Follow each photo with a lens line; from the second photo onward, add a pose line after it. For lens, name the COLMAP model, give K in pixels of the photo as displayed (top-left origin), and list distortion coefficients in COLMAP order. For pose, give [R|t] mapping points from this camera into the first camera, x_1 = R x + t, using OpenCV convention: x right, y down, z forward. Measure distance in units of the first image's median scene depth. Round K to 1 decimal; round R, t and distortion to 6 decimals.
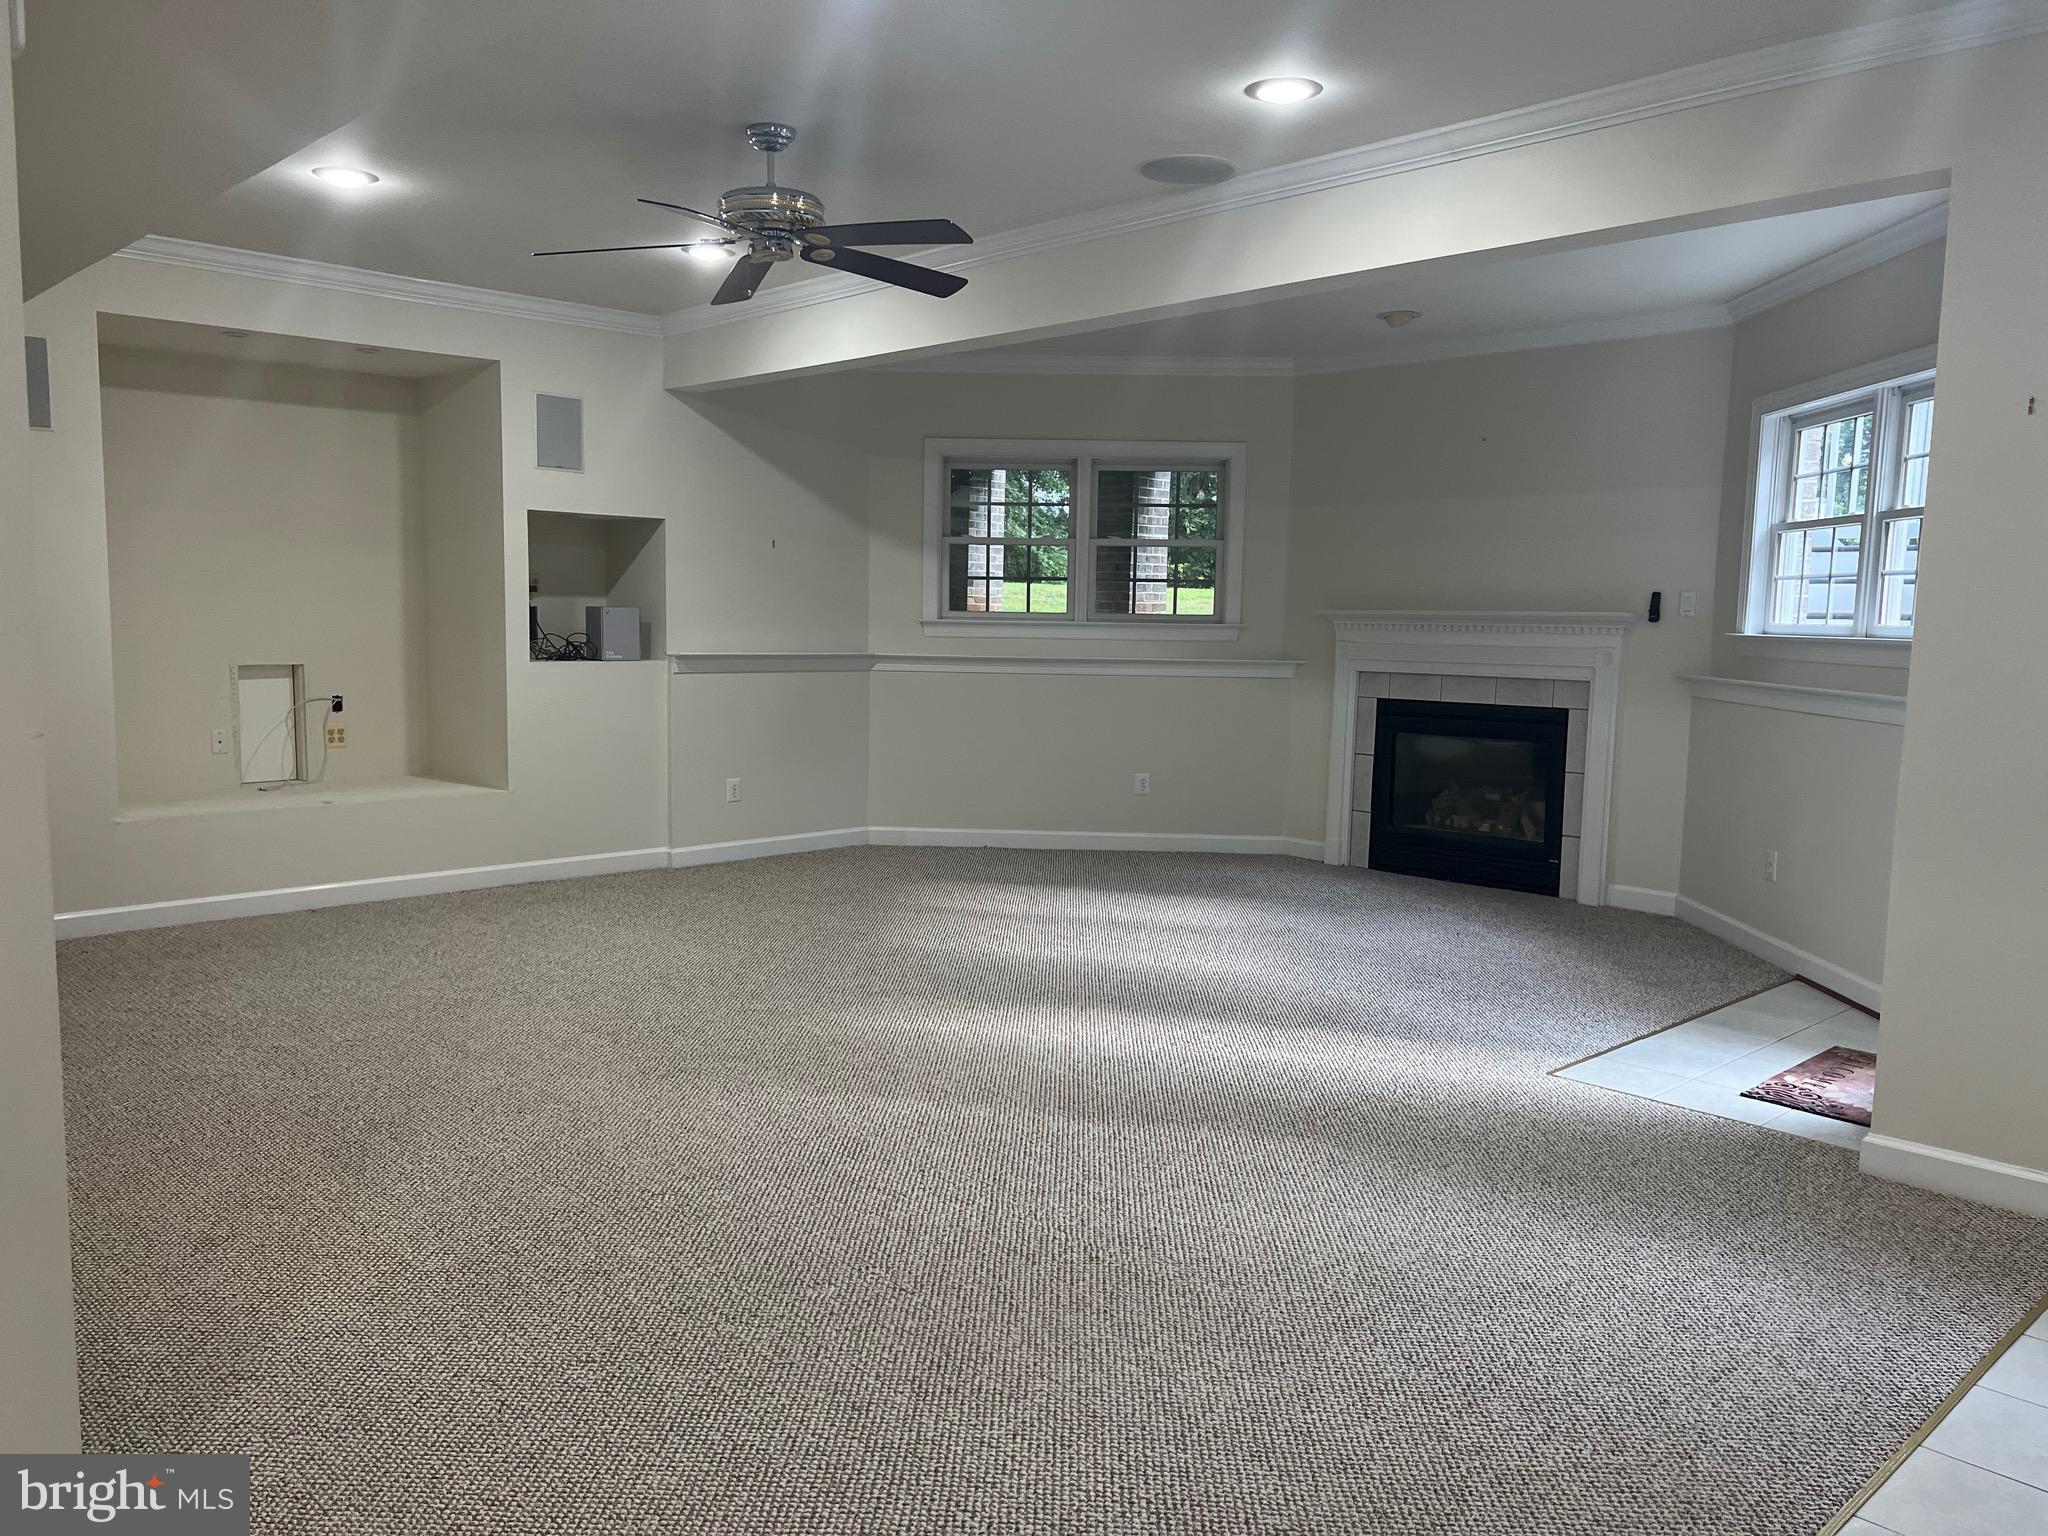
lens RADIAL K [[1527.3, 0, 998.5], [0, 1527.3, 778.0], [0, 0, 1]] dist [0.041587, -0.044815]
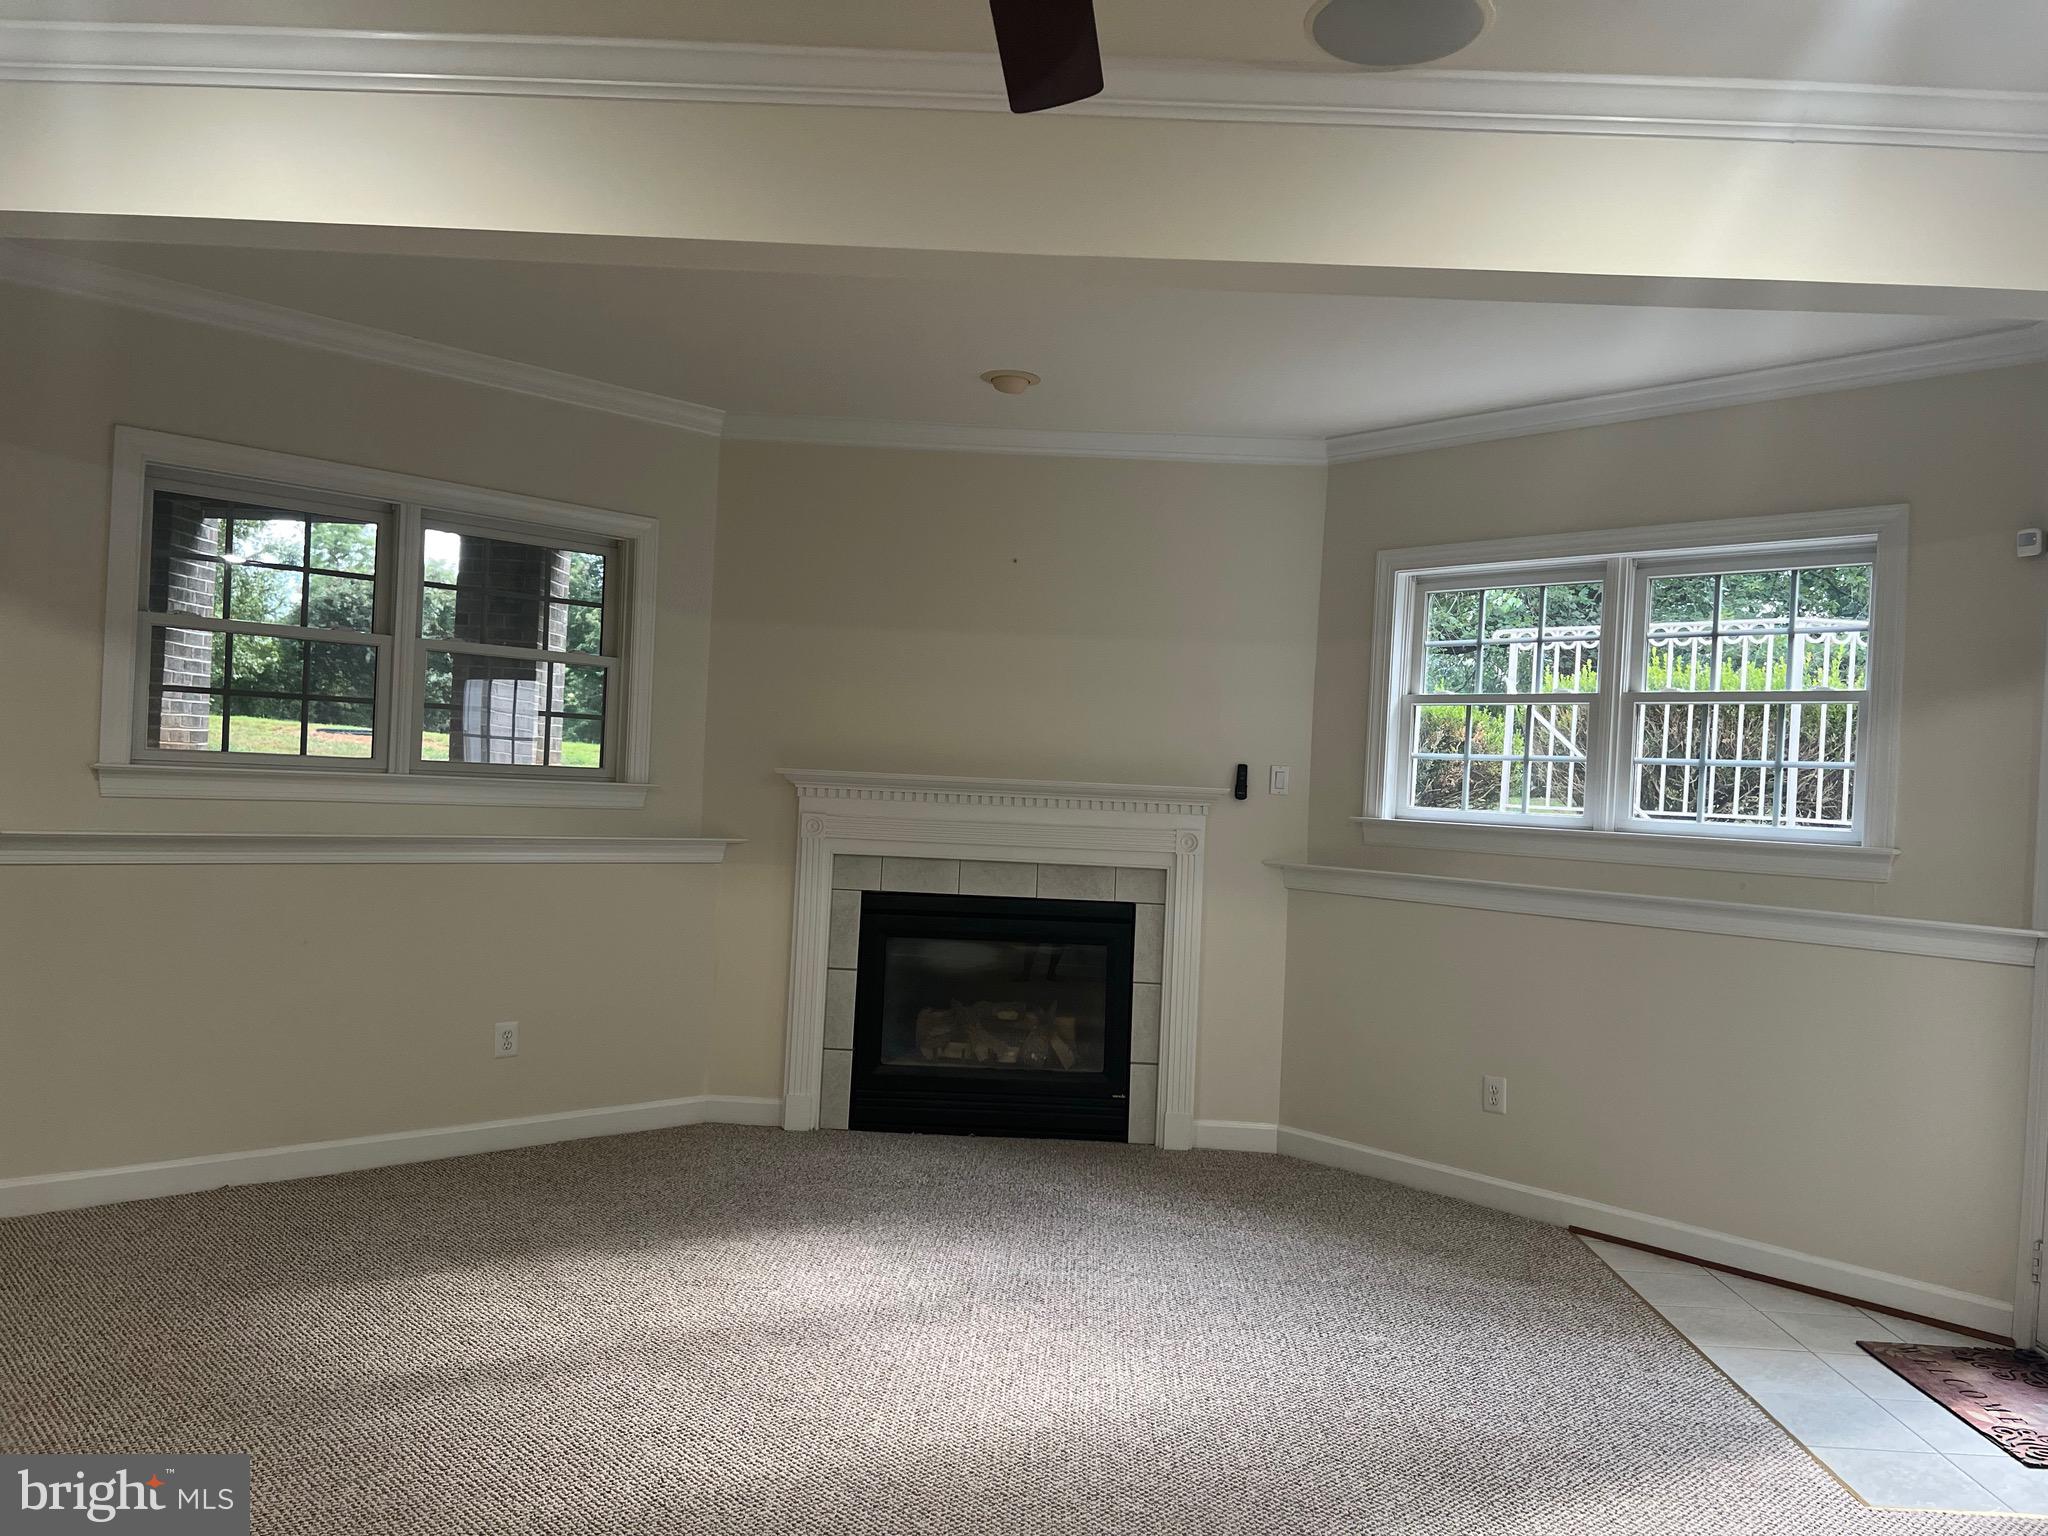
lens RADIAL K [[1527.3, 0, 1026.0], [0, 1527.3, 774.7], [0, 0, 1]] dist [0.041587, -0.044815]
pose [[0.698099, 0.020256, 0.715715, -0.251220], [0.041959, 0.996725, -0.069135, -0.061703], [-0.714771, 0.078294, 0.694962, 0.499425]]
